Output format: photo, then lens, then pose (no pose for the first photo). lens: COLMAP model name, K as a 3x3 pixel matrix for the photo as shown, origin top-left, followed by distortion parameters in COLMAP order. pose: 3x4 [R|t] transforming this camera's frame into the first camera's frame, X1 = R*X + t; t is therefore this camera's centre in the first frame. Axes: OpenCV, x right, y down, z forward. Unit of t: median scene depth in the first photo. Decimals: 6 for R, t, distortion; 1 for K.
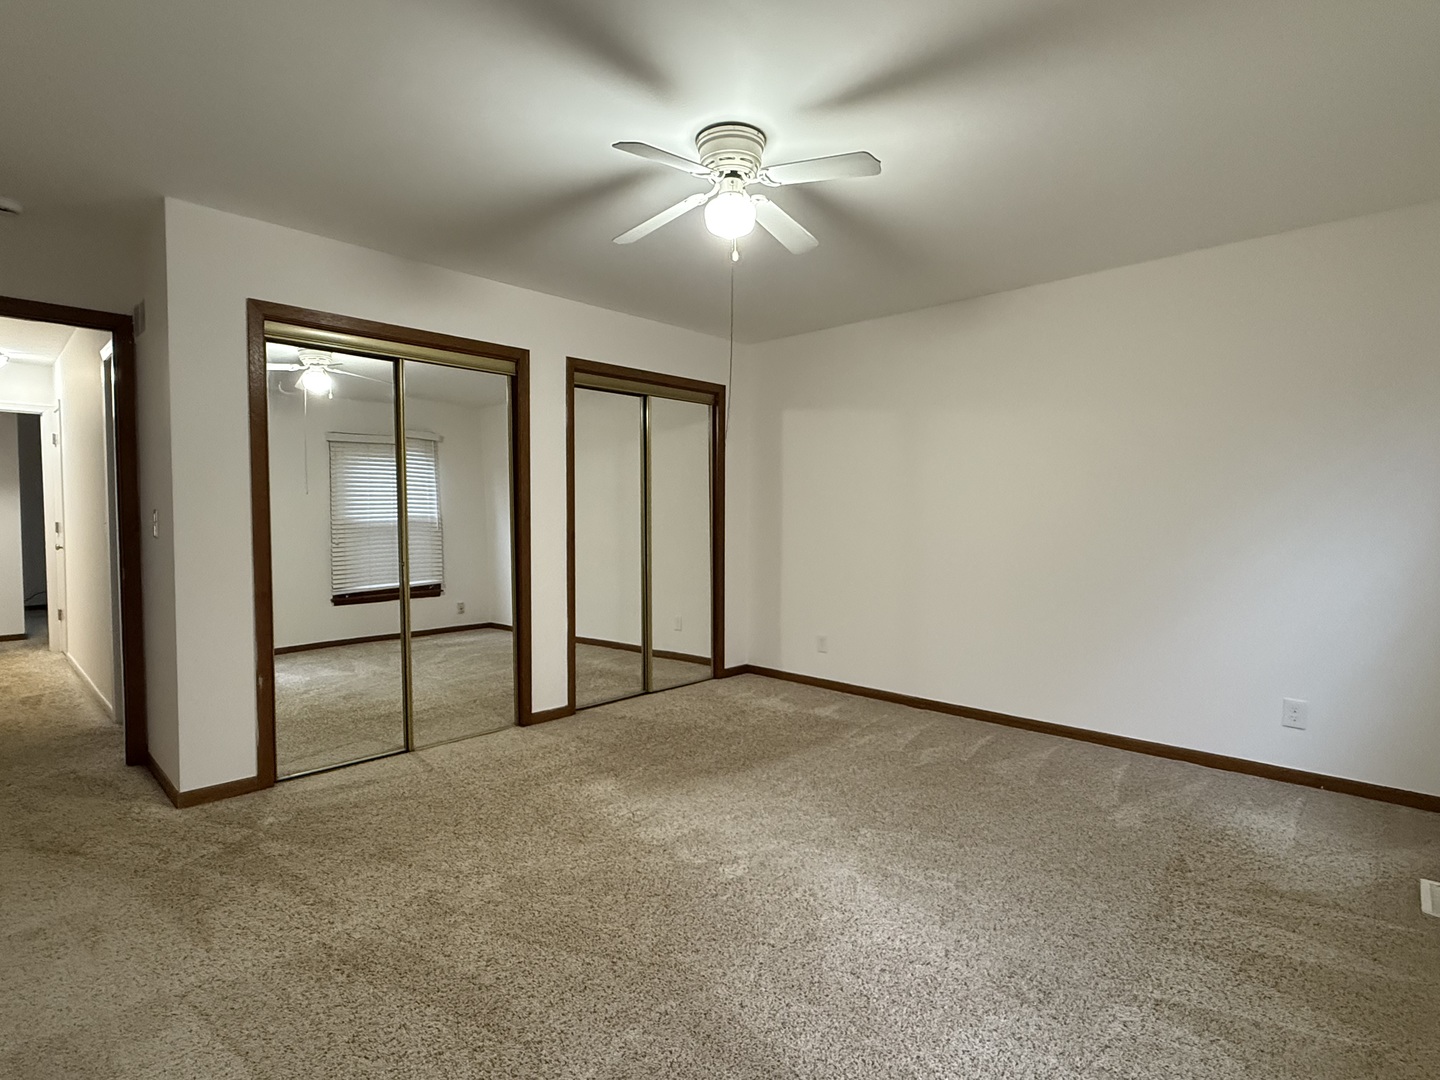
lens RADIAL K [[721.4, 0, 719.5], [0, 721.4, 541.5], [0, 0, 1]] dist [0.000015, 0.000116]
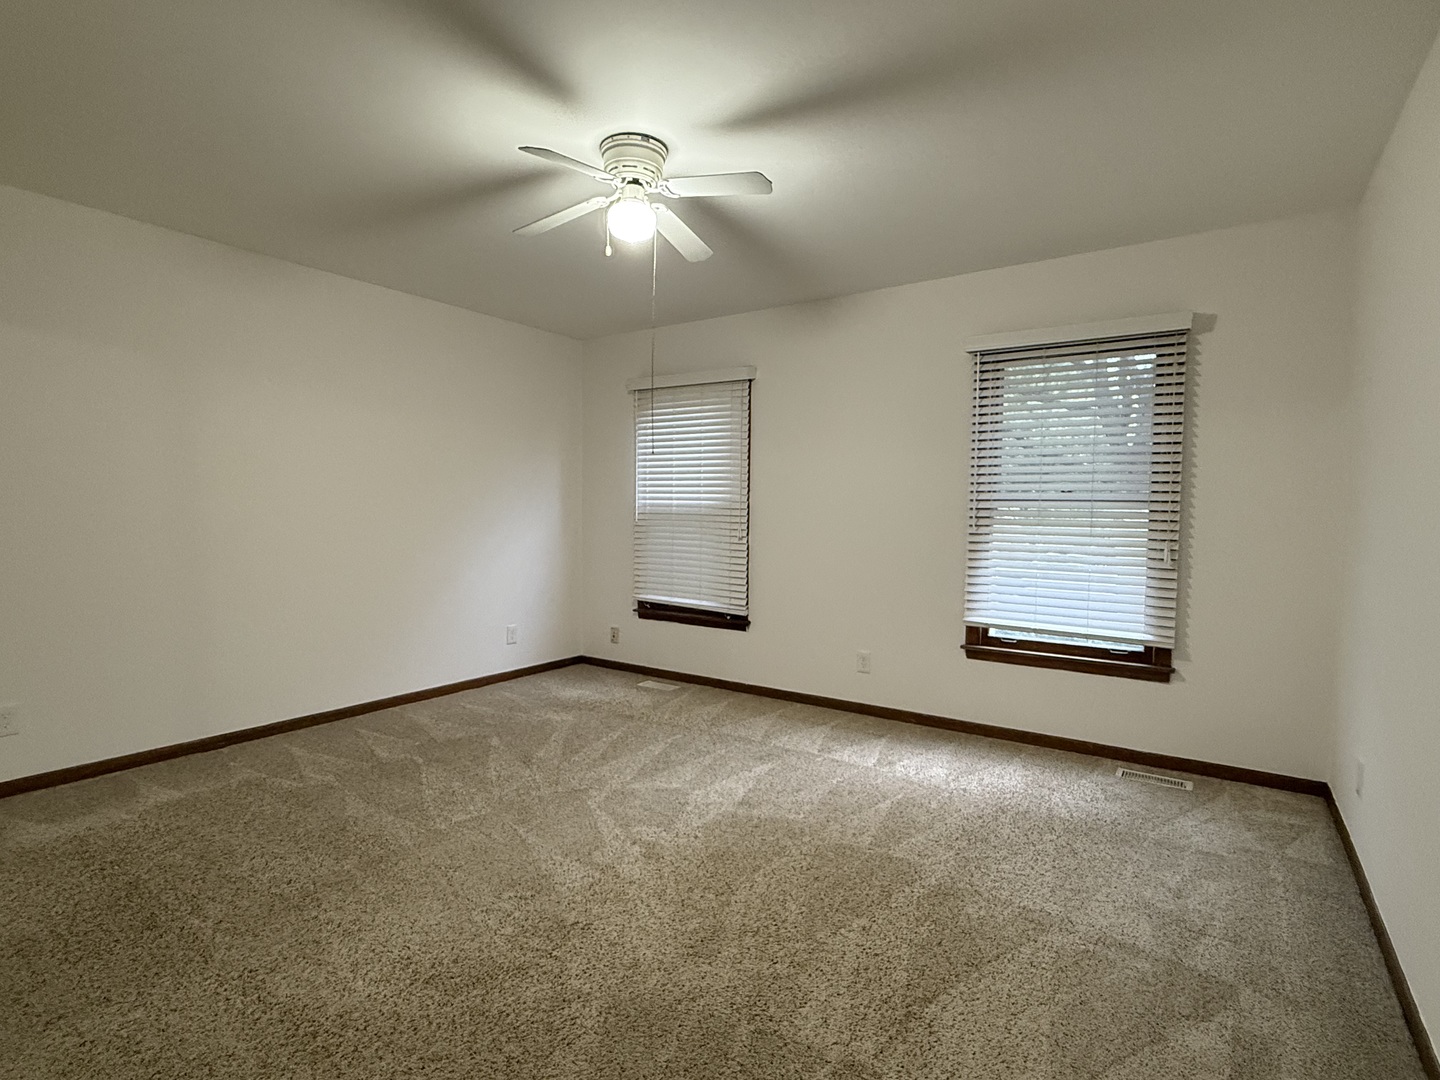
lens RADIAL K [[721.4, 0, 719.0], [0, 721.4, 539.2], [0, 0, 1]] dist [0.000015, 0.000116]
pose [[-0.158893, -0.041184, 0.986436, -0.657582], [0.026085, 0.998606, 0.045894, -0.021506], [-0.986951, 0.033024, -0.157598, 0.658171]]
